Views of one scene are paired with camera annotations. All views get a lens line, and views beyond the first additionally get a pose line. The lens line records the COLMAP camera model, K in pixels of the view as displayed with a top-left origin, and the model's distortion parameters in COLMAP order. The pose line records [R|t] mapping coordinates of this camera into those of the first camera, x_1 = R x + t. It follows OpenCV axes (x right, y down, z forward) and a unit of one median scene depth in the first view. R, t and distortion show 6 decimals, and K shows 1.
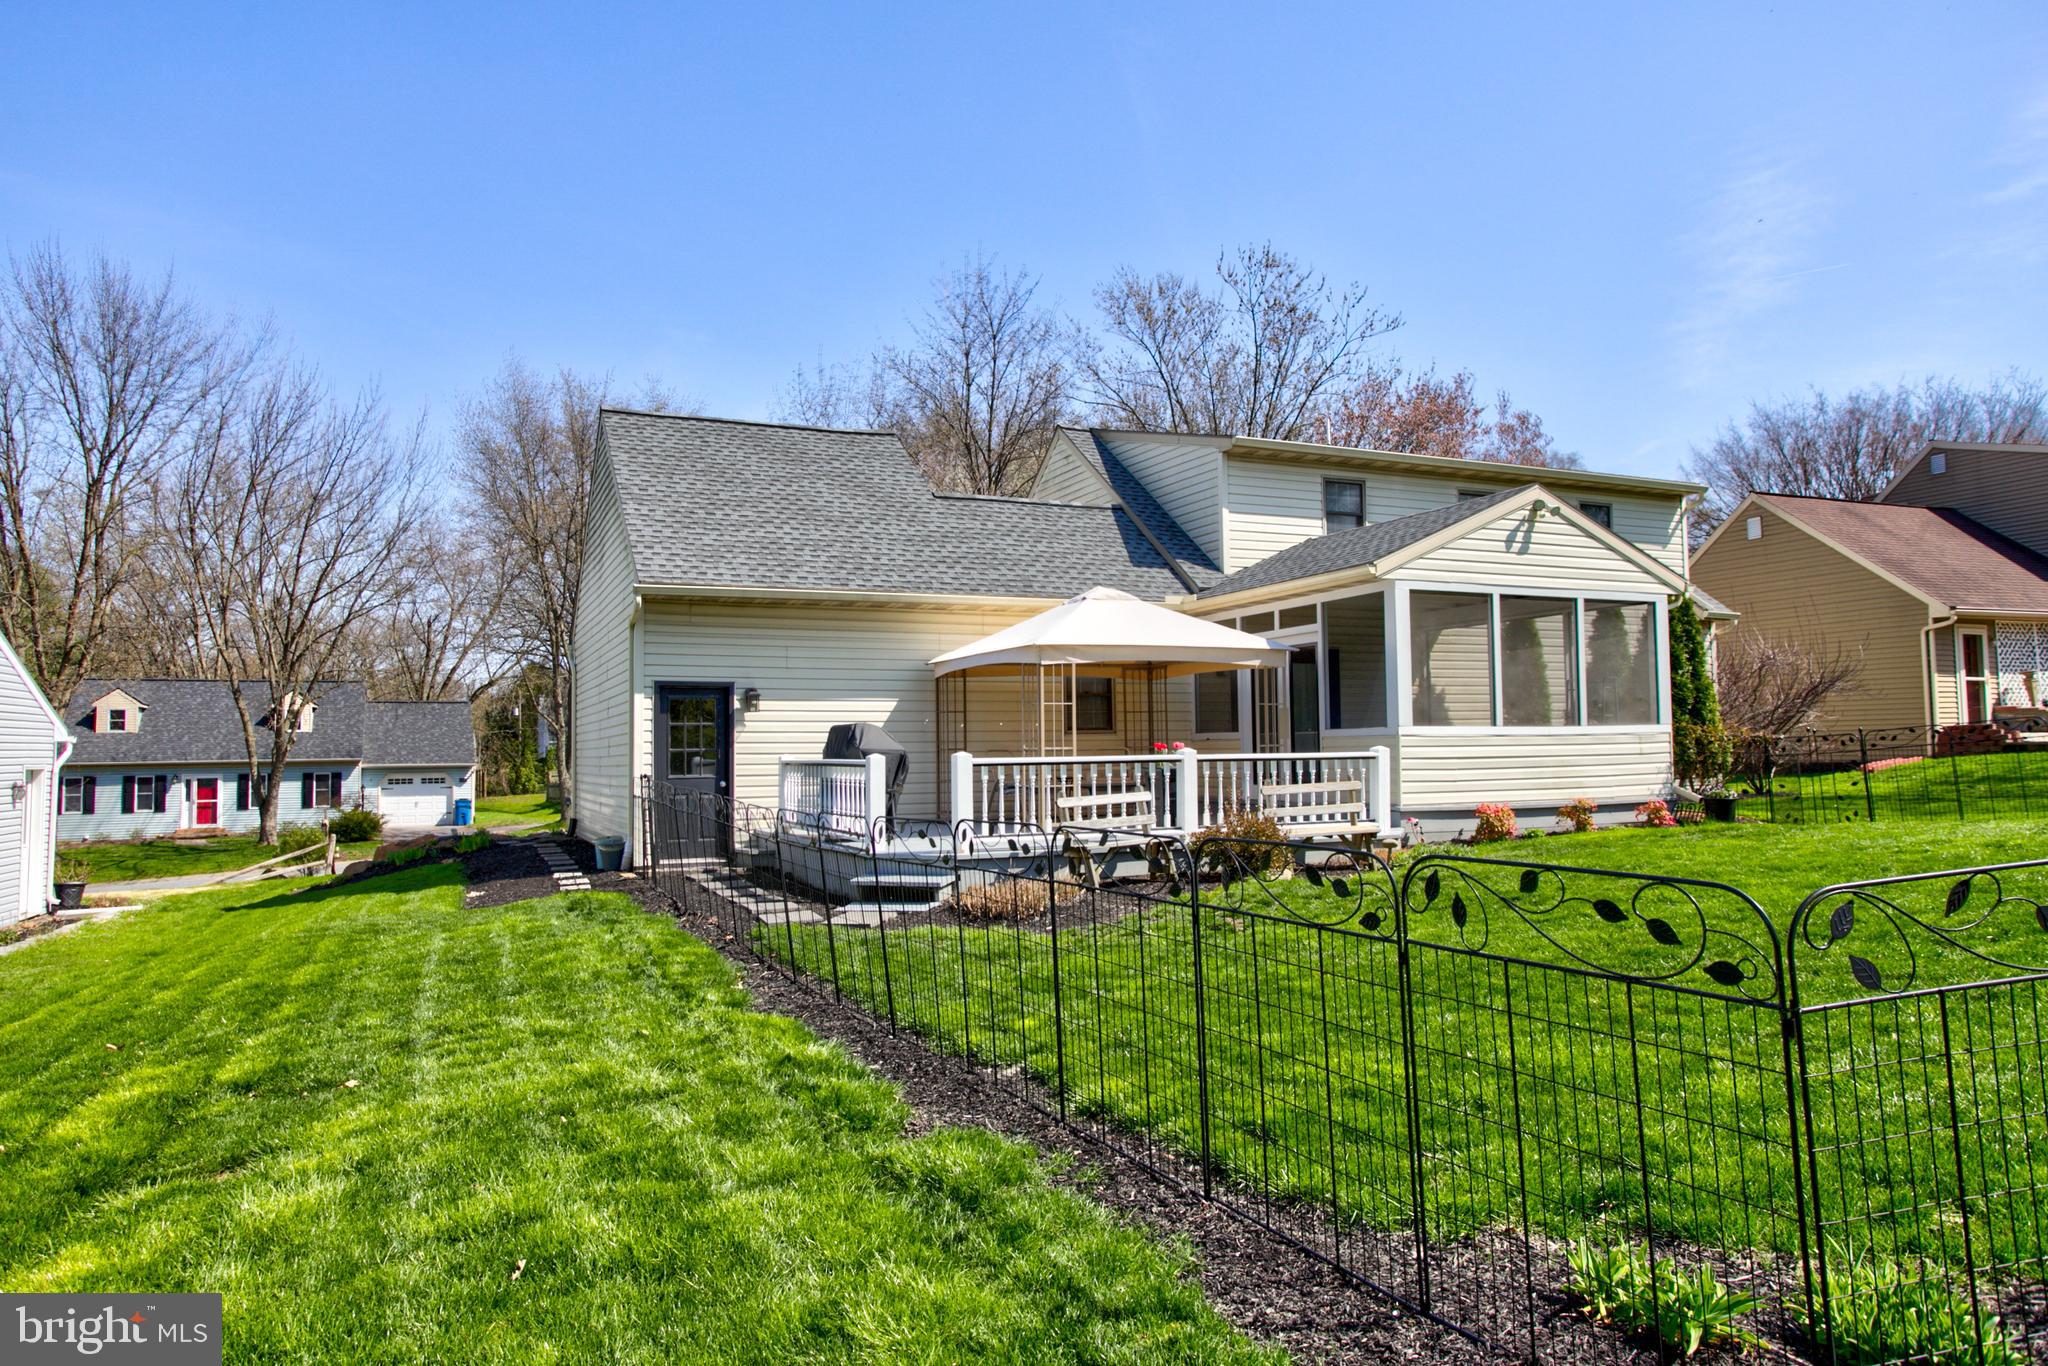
lens RADIAL K [[1319.7, 0, 1024.0], [0, 1319.7, 683.0], [0, 0, 1]] dist [0.000517, 0.000345]
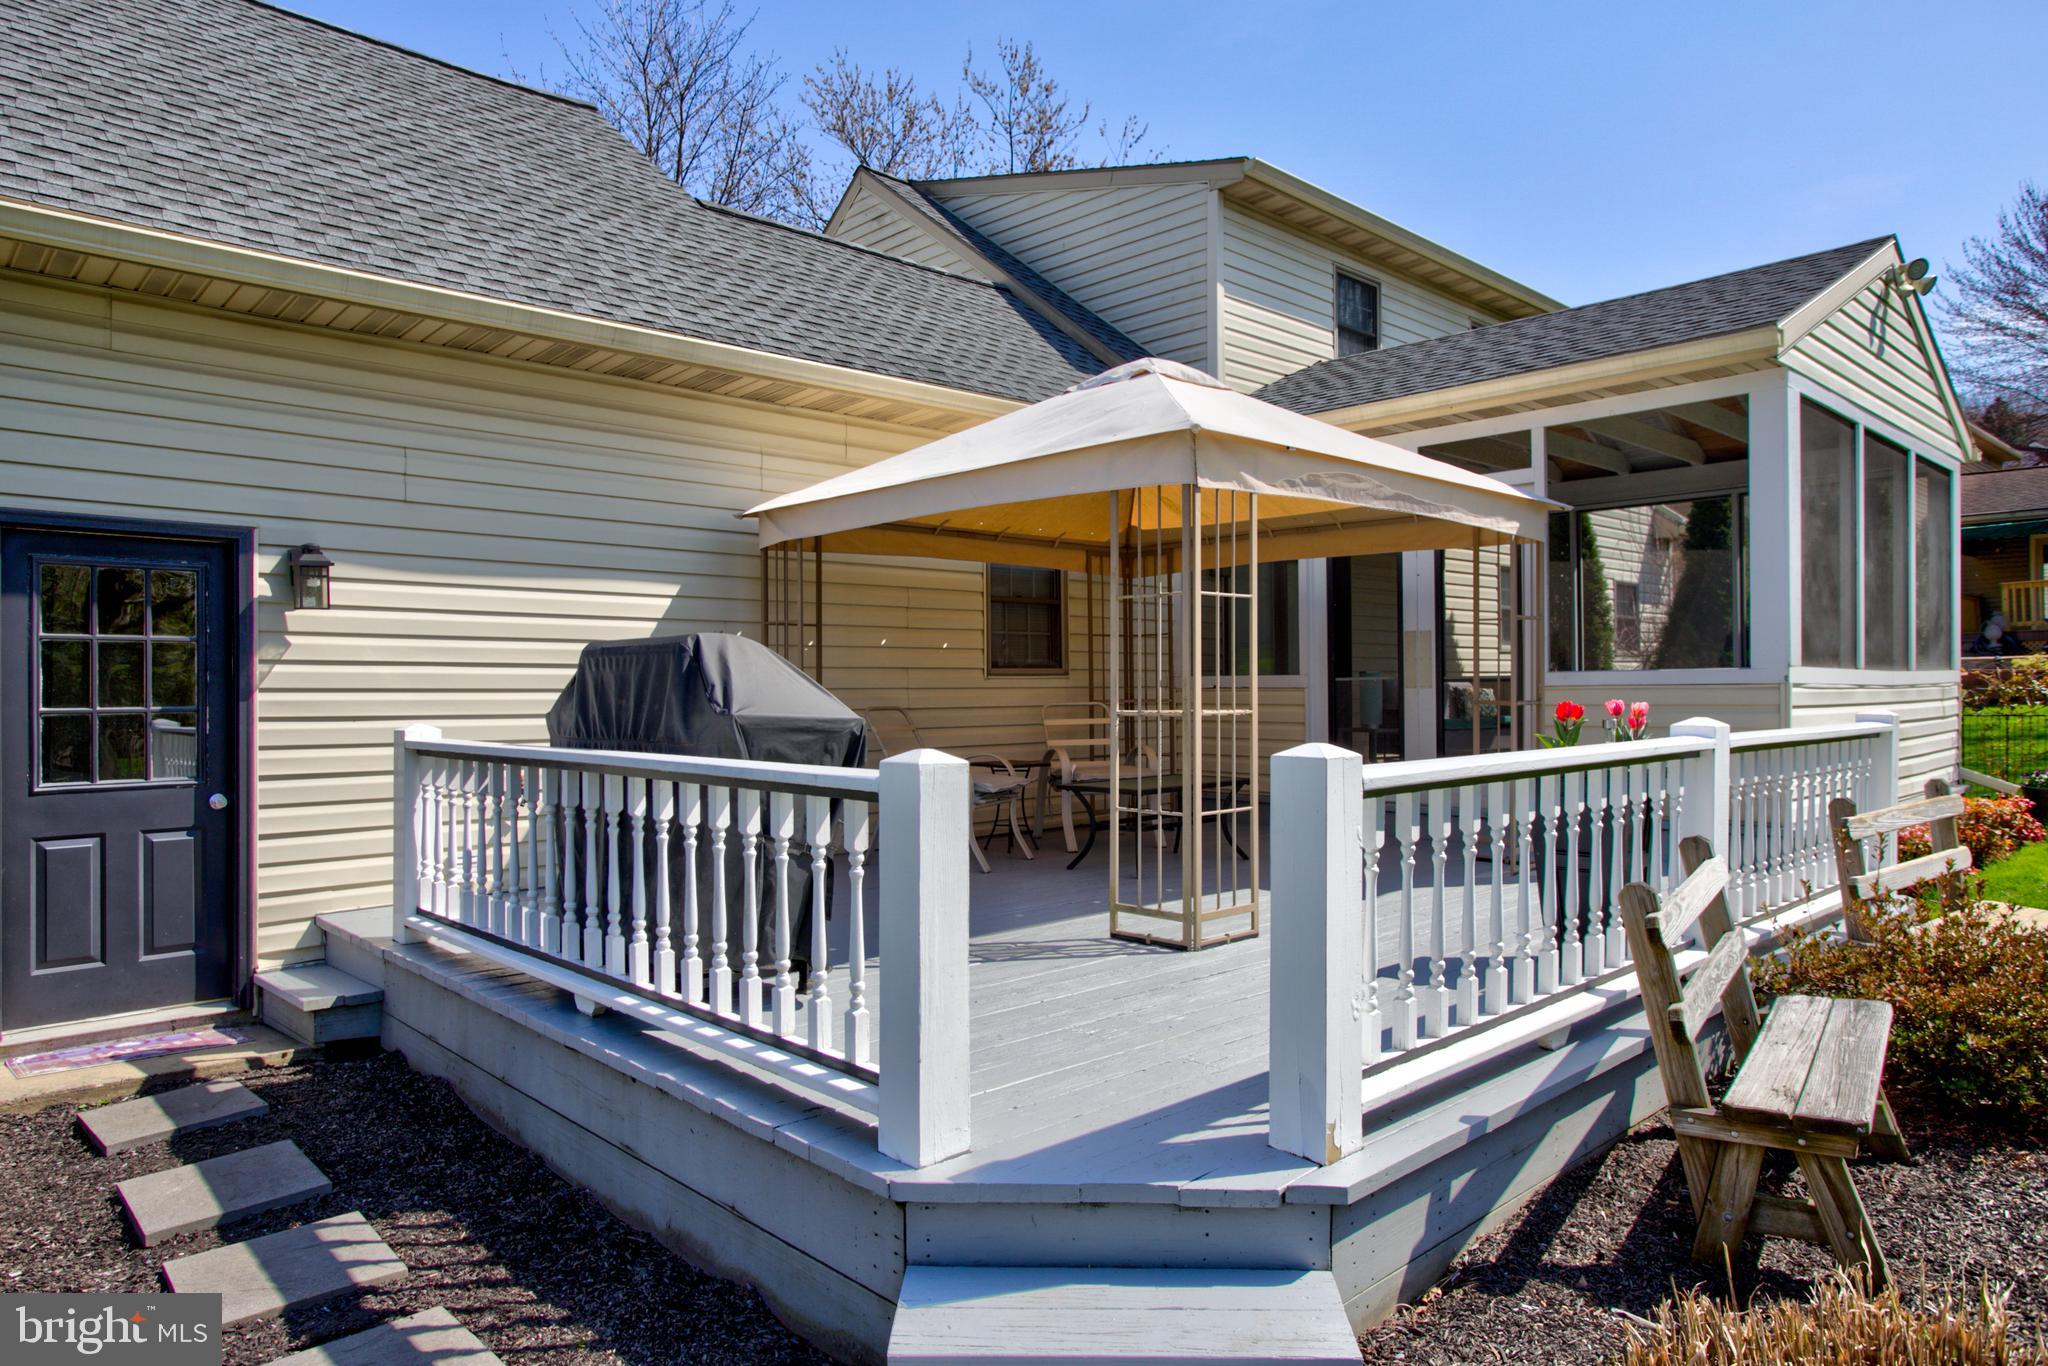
lens RADIAL K [[1265.8, 0, 1024.0], [0, 1265.8, 683.0], [0, 0, 1]] dist [0.003781, 0.000972]
pose [[0.945296, 0.007018, 0.326140, -0.128929], [-0.021858, 0.998884, 0.041862, 0.023075], [-0.325482, -0.046701, 0.944394, 0.582681]]
